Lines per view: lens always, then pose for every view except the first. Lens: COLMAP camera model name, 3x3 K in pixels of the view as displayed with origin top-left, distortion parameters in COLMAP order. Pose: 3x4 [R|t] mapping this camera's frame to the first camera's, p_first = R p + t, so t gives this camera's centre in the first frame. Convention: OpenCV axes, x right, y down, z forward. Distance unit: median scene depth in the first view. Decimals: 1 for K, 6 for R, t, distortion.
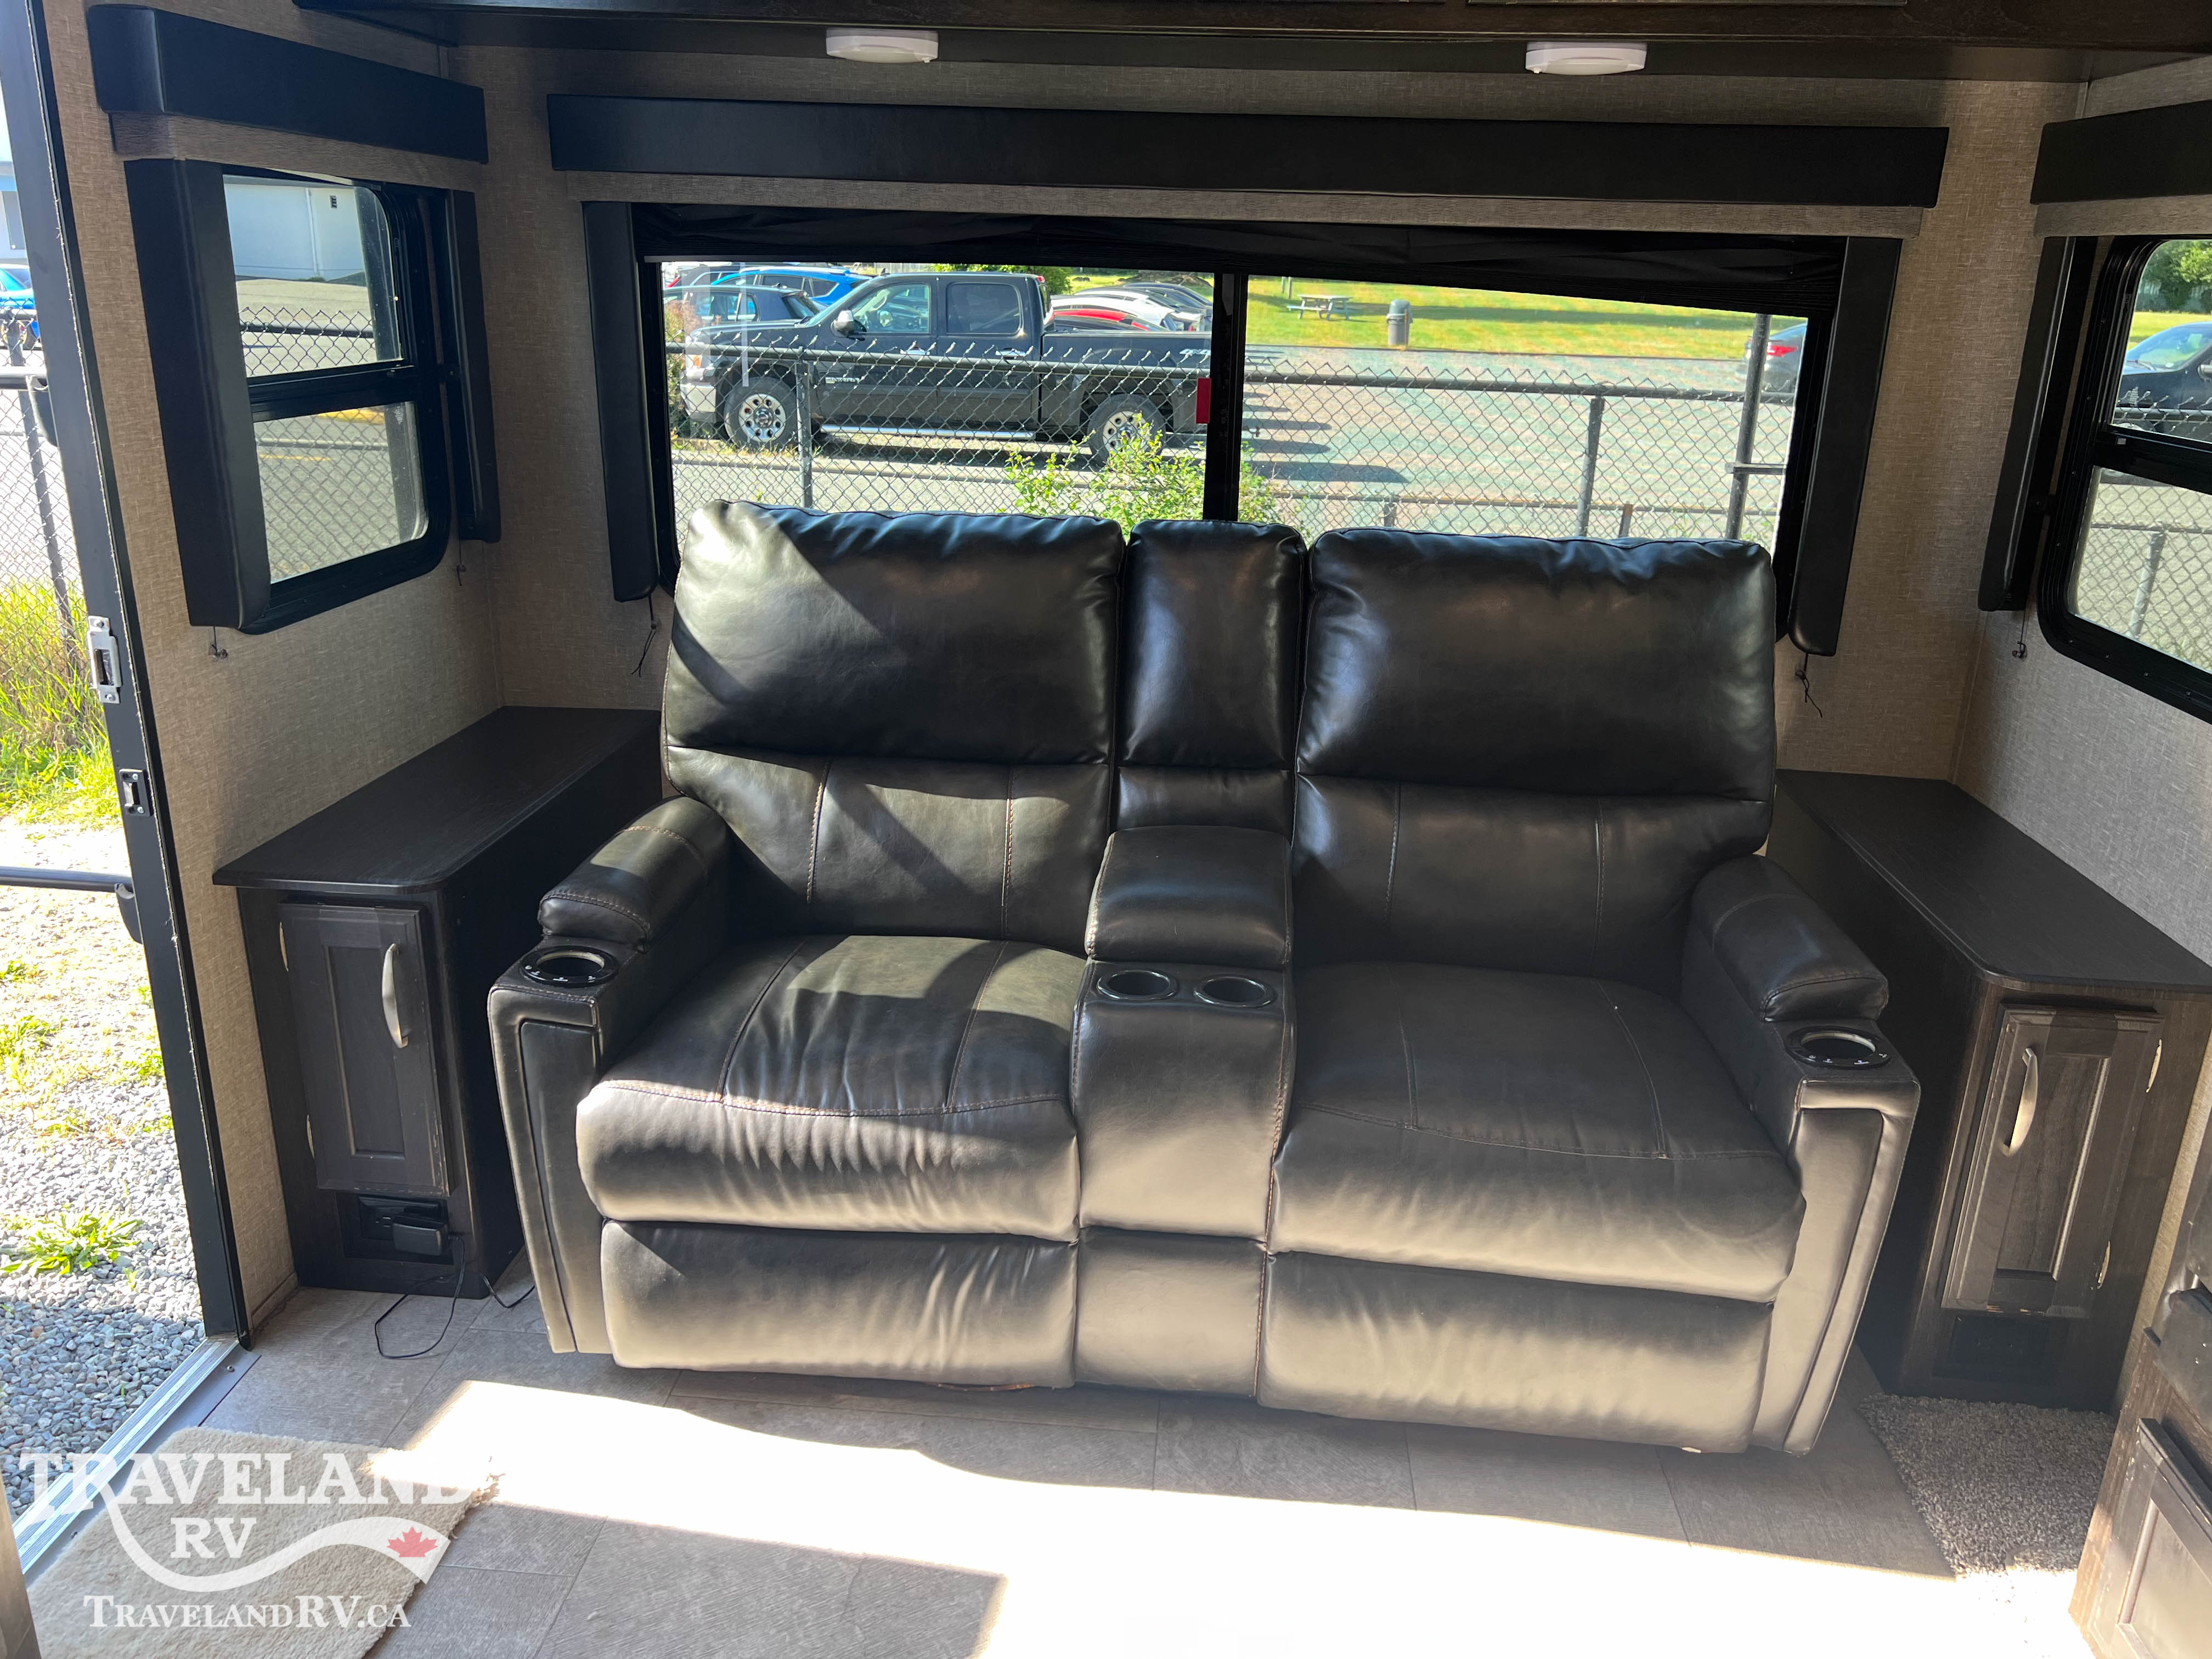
lens RADIAL K [[1644.6, 0, 1106.2], [0, 1644.6, 809.3], [0, 0, 1]] dist [0.057687, -0.062848]
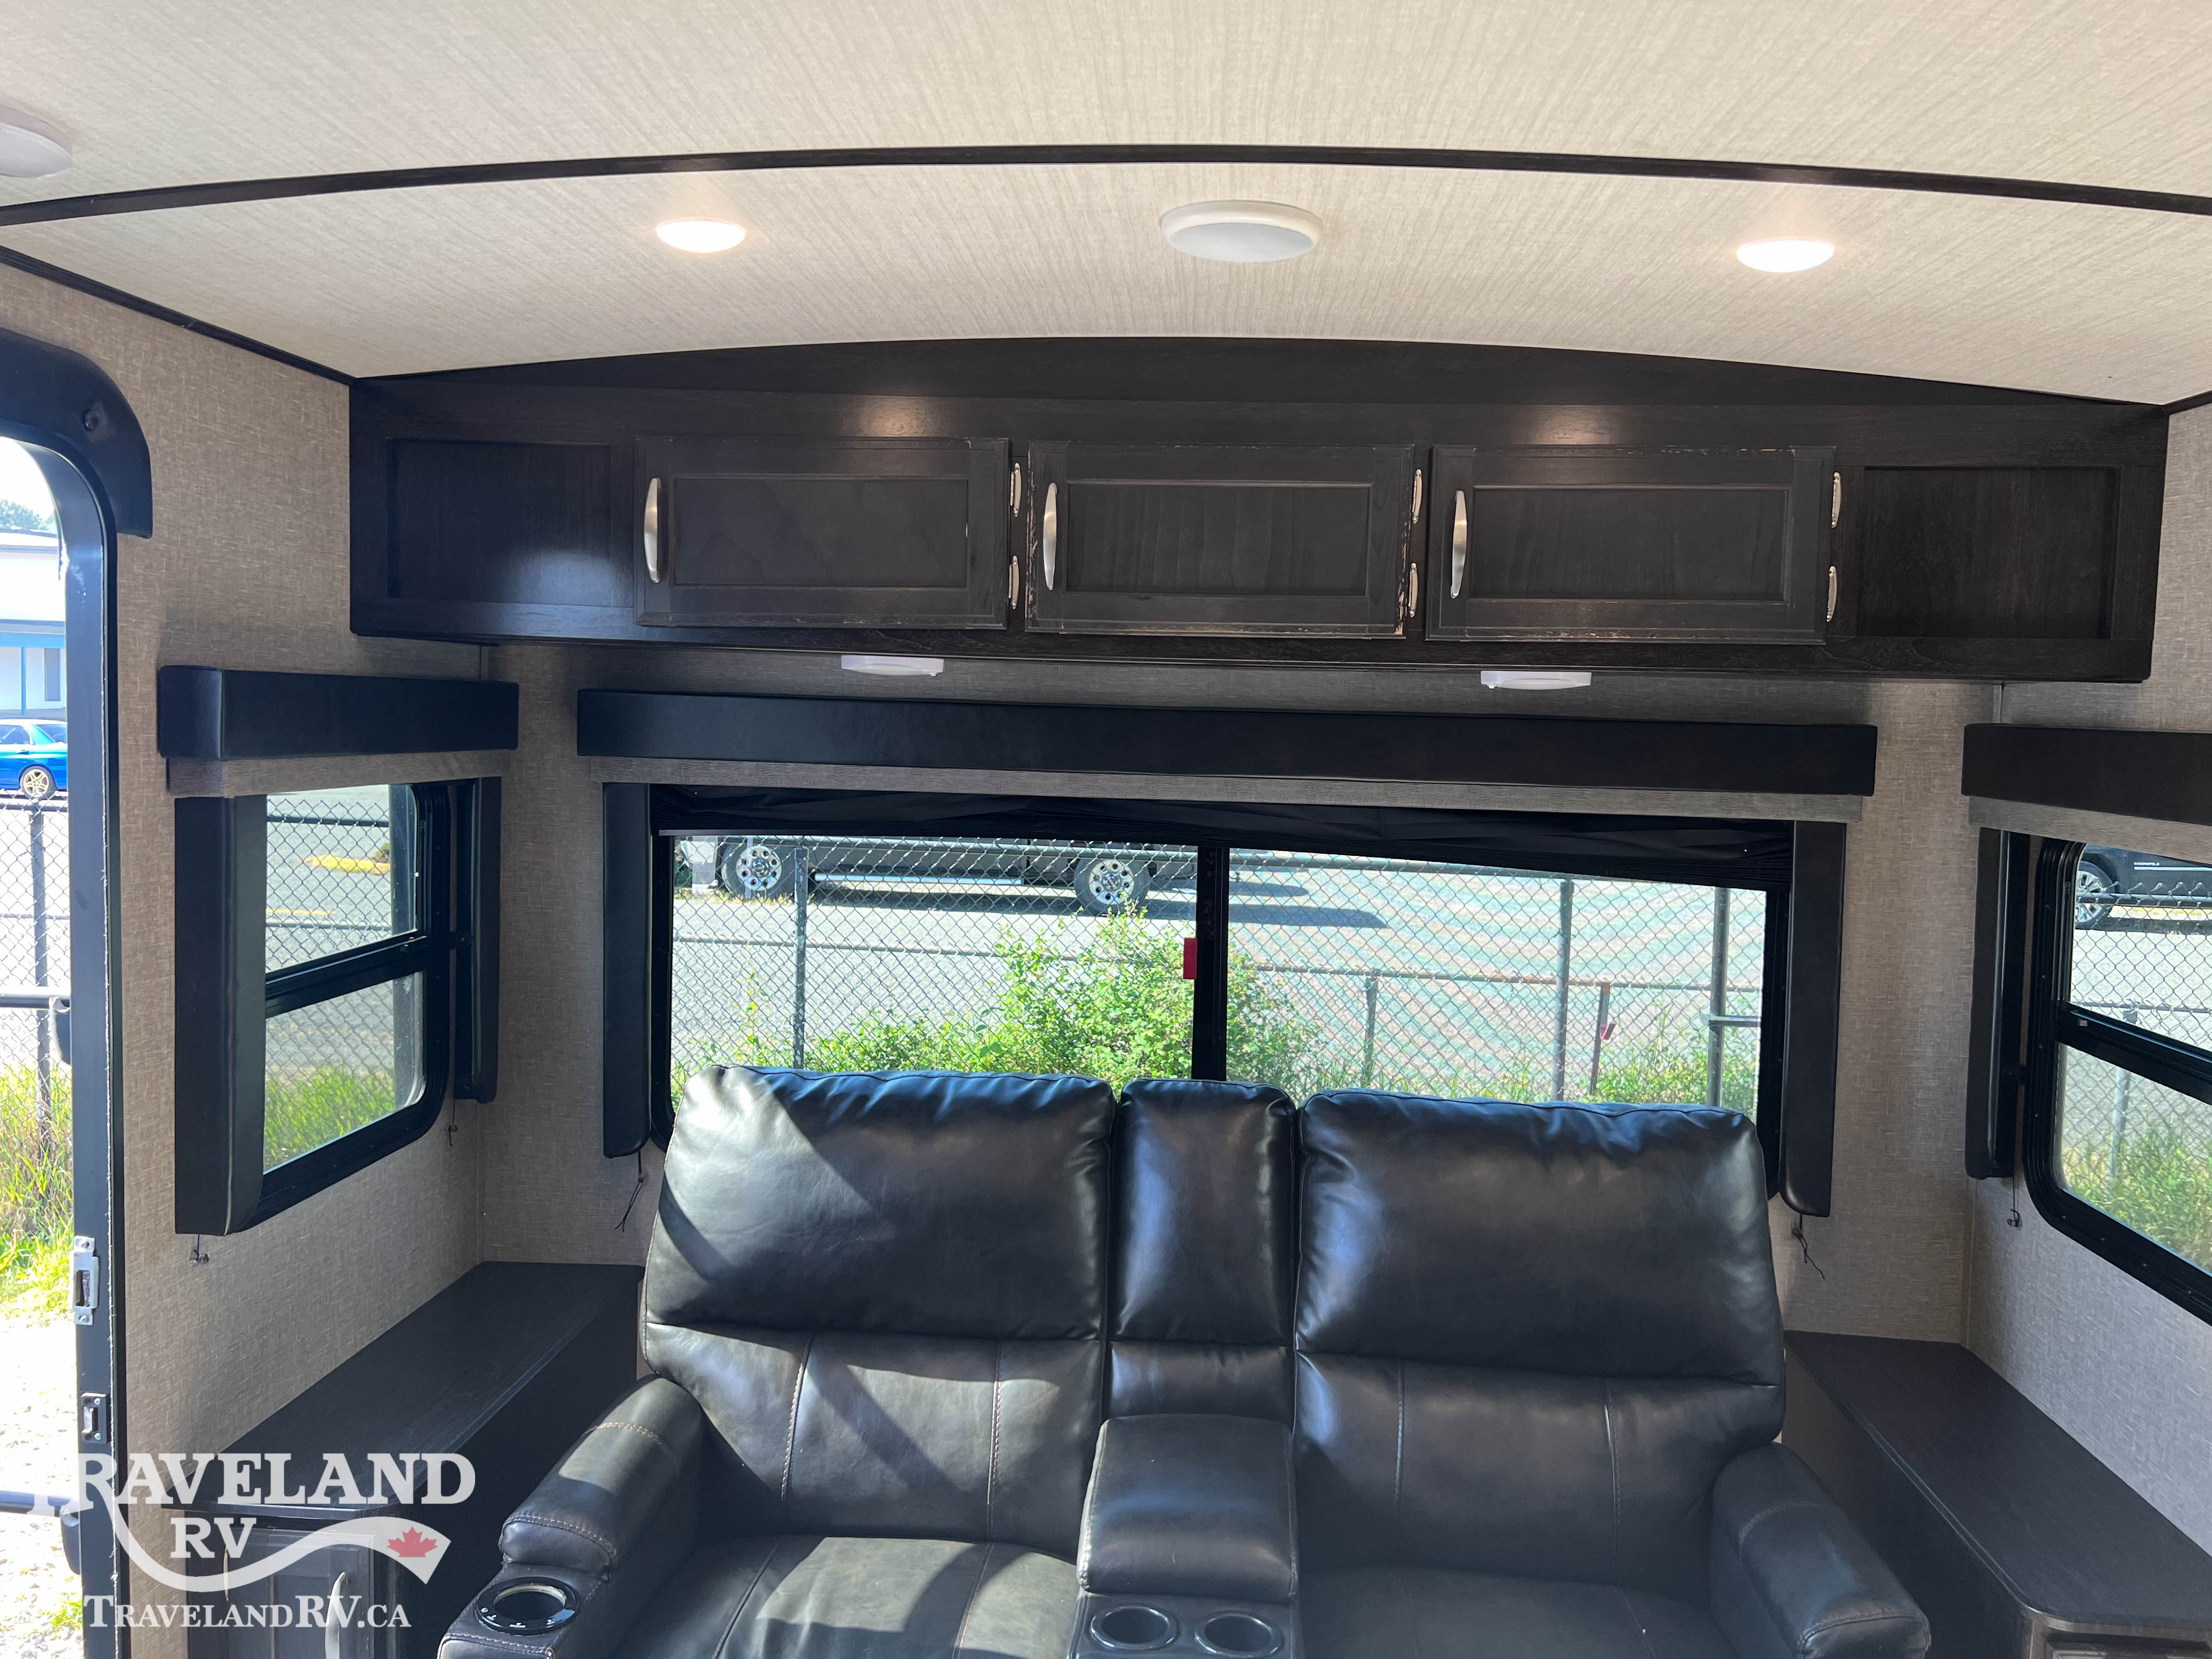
lens RADIAL K [[1644.6, 0, 1106.2], [0, 1644.6, 809.3], [0, 0, 1]] dist [0.057687, -0.062848]
pose [[0.999958, -0.001364, 0.009109, -0.003754], [0.003589, 0.968500, -0.248989, -0.089448], [-0.008483, 0.249011, 0.968463, -0.024374]]
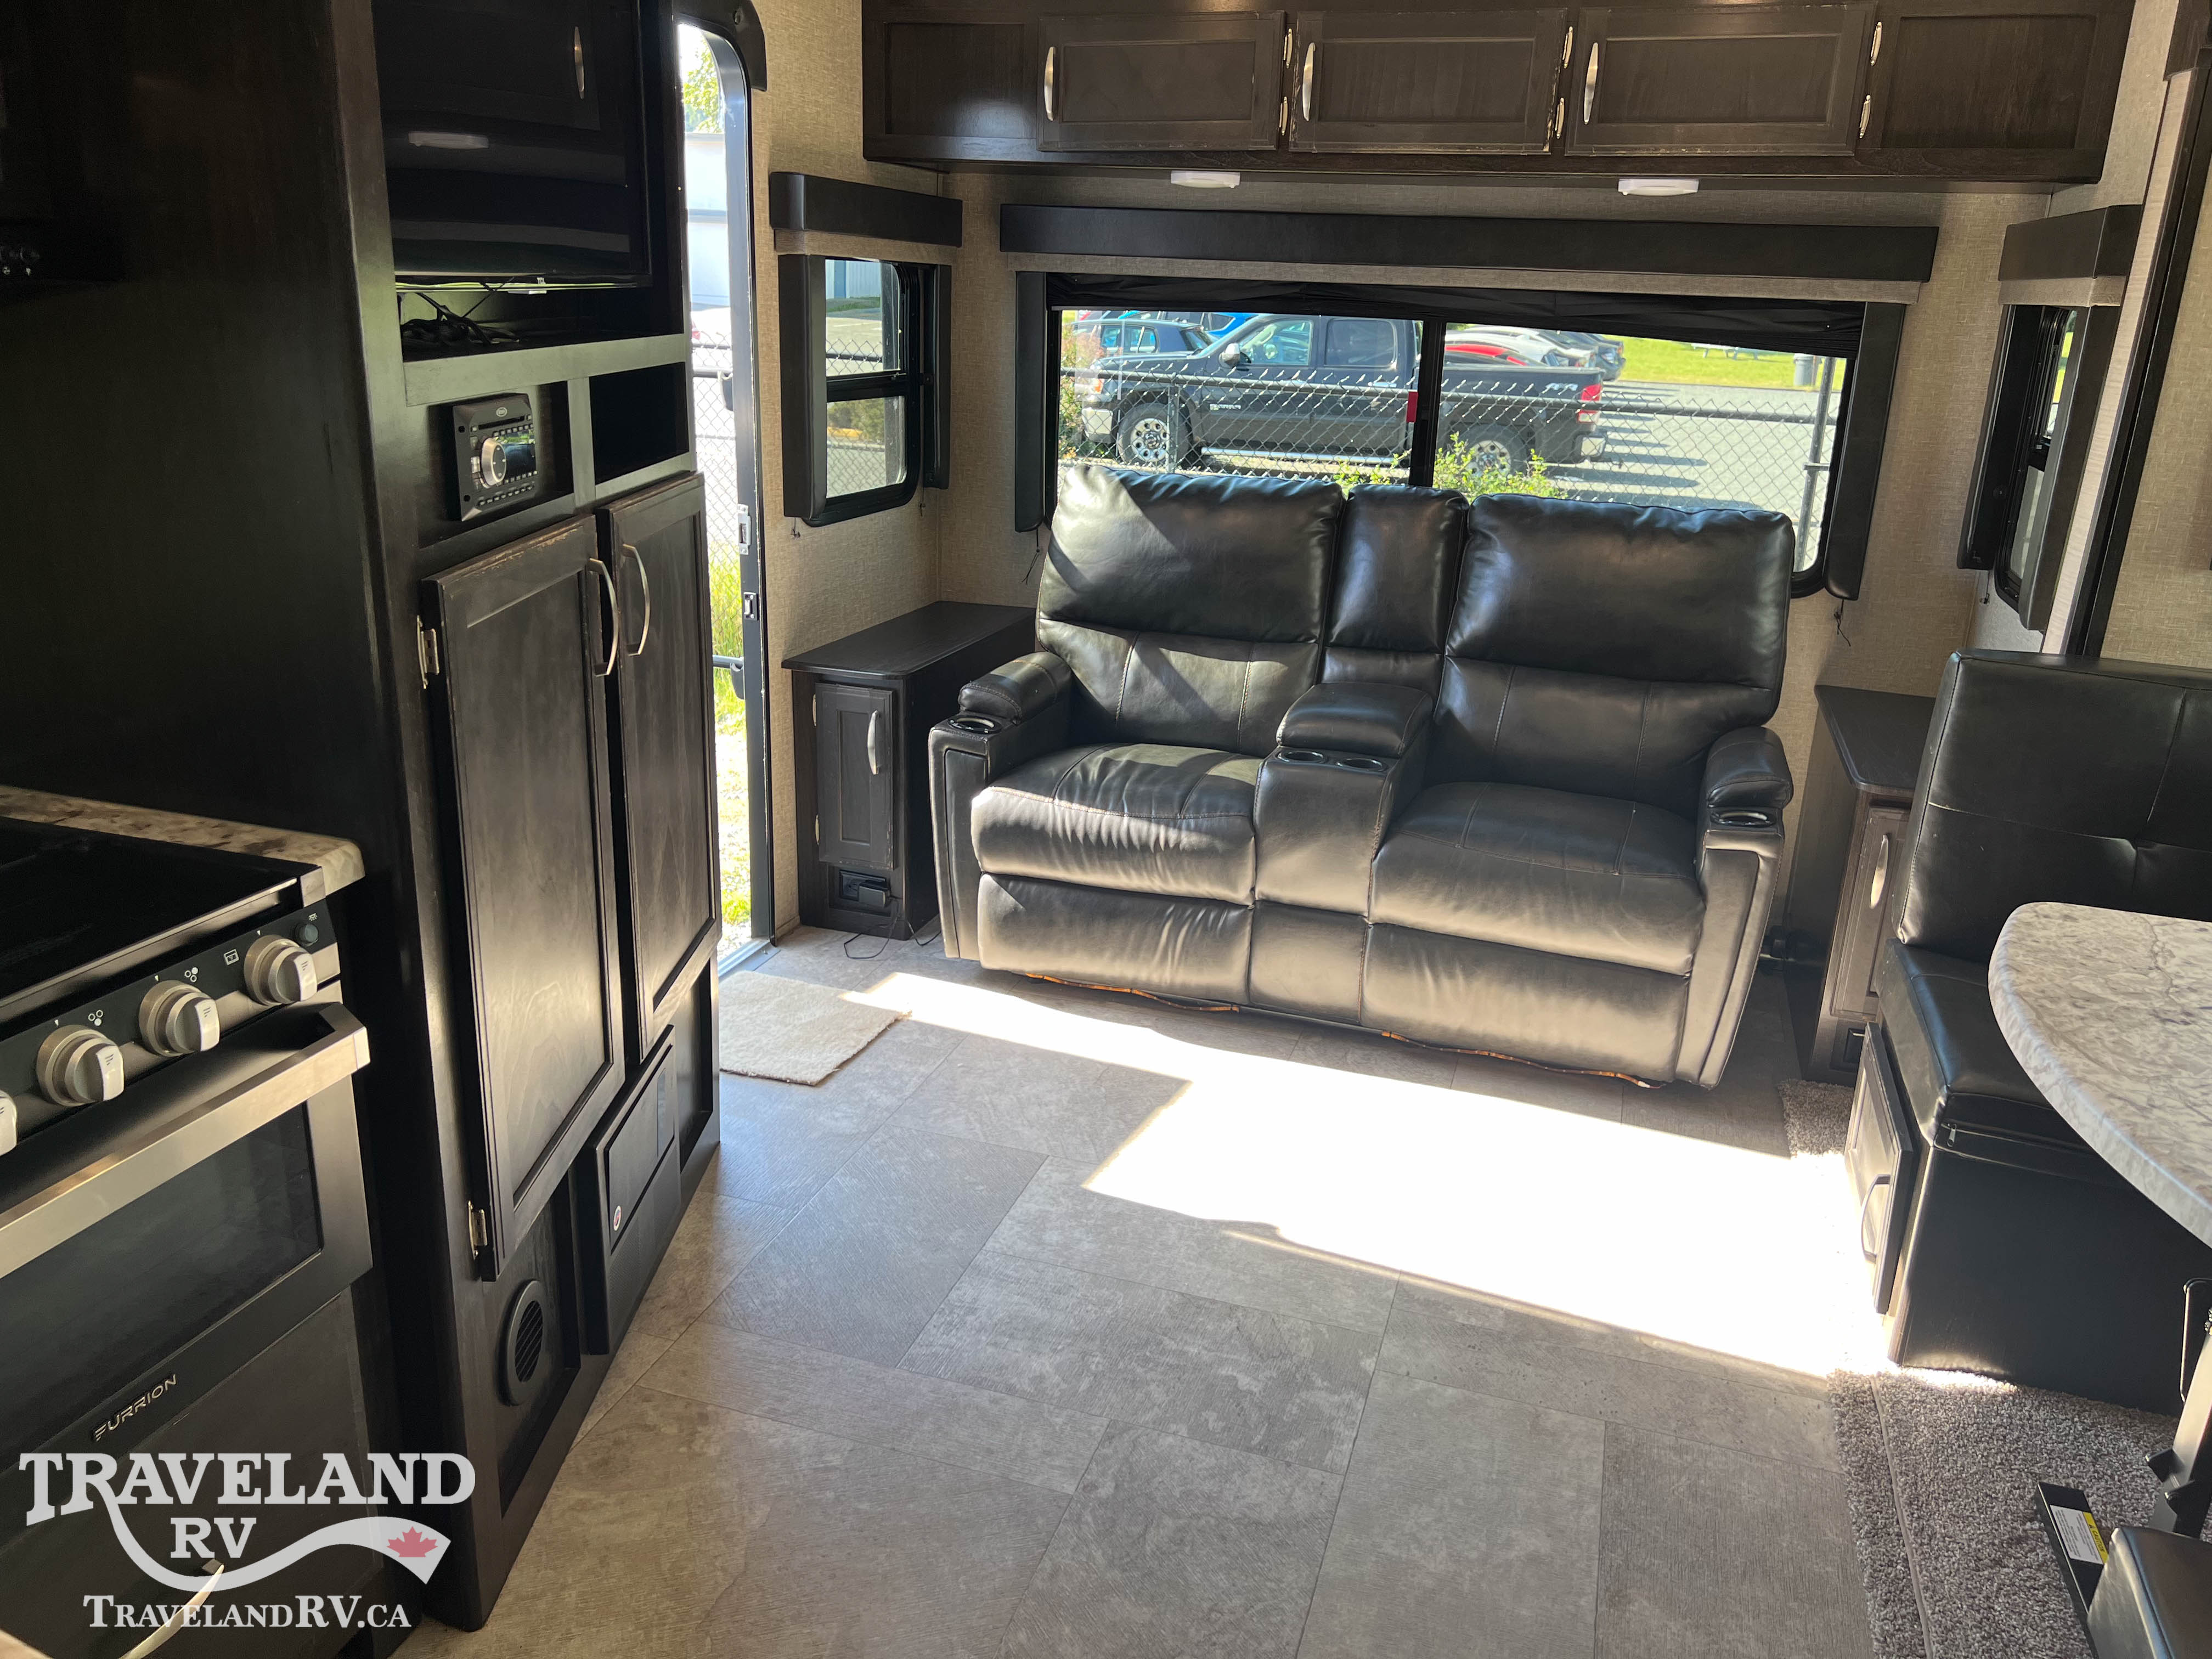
lens RADIAL K [[1699.4, 0, 1110.7], [0, 1699.4, 821.4], [0, 0, 1]] dist [0.063232, -0.079030]
pose [[0.973392, 0.076830, -0.215881, 0.167879], [-0.081229, 0.996628, -0.011566, 0.171223], [0.214264, 0.028794, 0.976351, -0.570227]]
